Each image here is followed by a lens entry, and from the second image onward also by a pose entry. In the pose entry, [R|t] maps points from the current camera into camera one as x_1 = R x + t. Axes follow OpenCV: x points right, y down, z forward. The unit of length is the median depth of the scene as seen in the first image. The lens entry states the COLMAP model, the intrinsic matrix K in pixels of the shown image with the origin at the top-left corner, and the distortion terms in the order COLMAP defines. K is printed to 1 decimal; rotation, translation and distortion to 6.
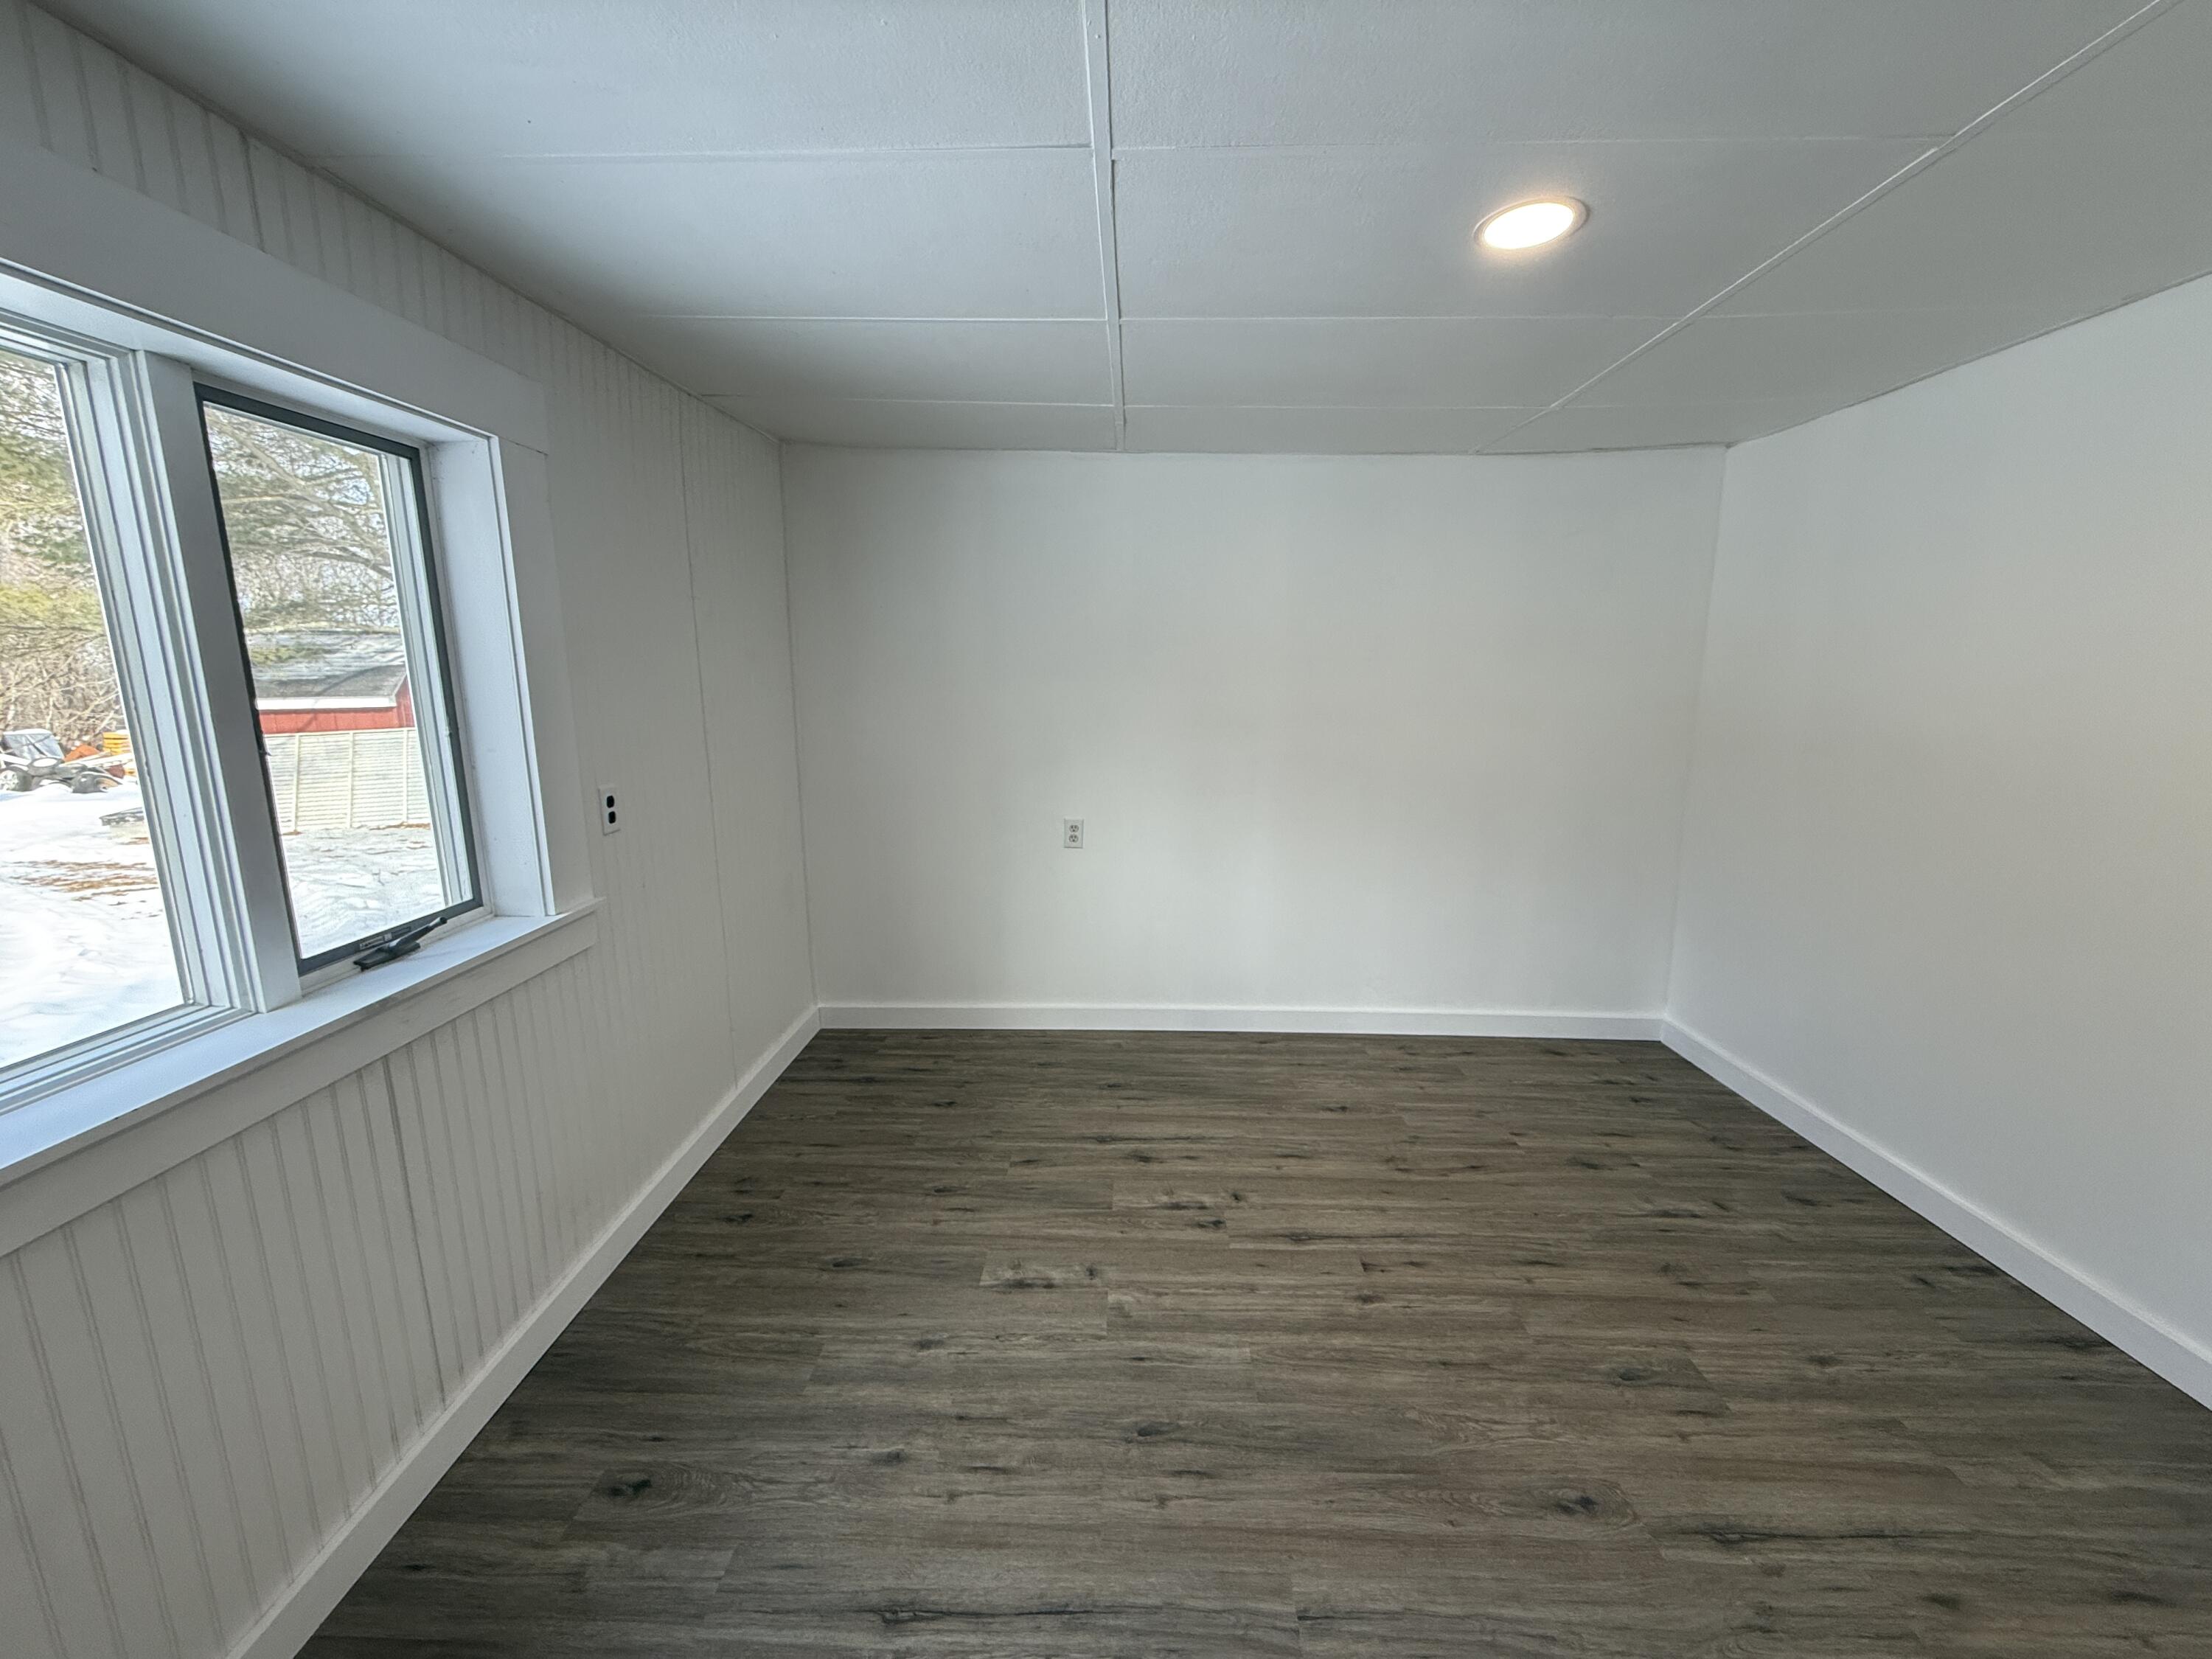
lens RADIAL K [[885.7, 0, 1100.8], [0, 885.7, 834.3], [0, 0, 1]] dist [-0.000001, 0.000783]
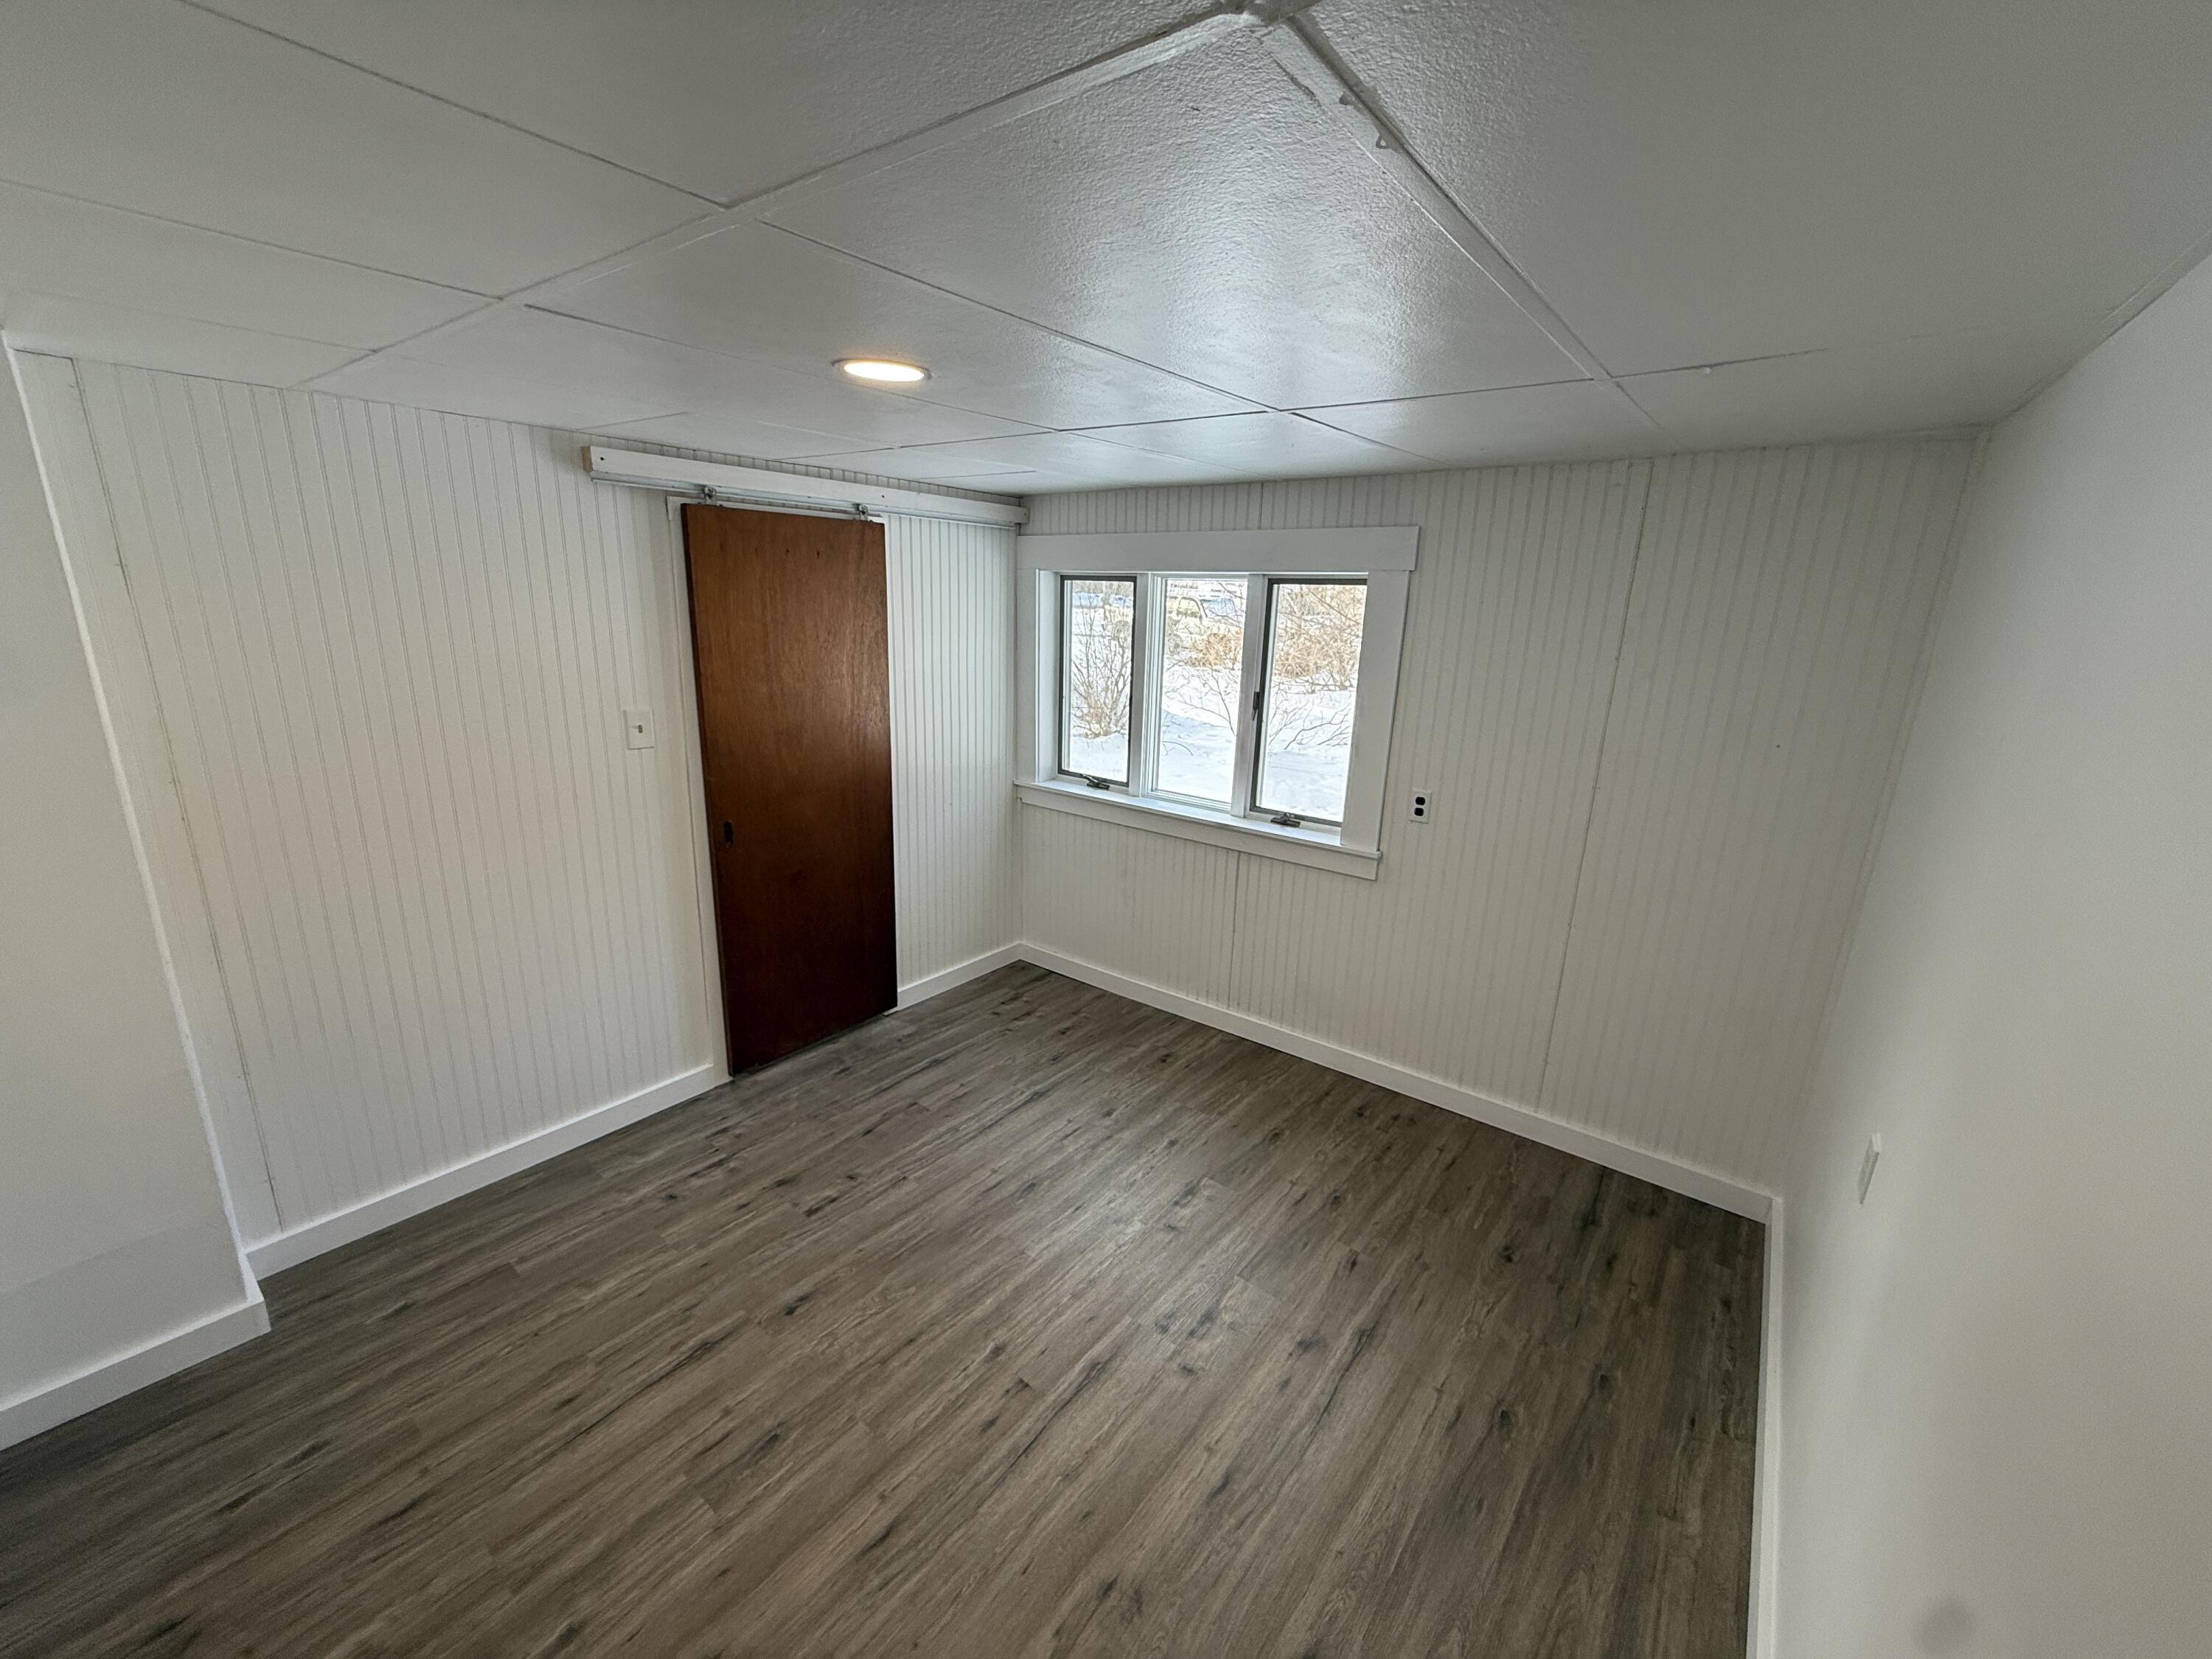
lens RADIAL K [[885.7, 0, 1099.0], [0, 885.7, 823.6], [0, 0, 1]] dist [-0.000001, 0.000783]
pose [[-0.603318, 0.191967, -0.774052, 0.988749], [-0.172410, 0.916248, 0.361613, -0.486600], [0.778641, 0.351621, -0.519692, 1.521358]]
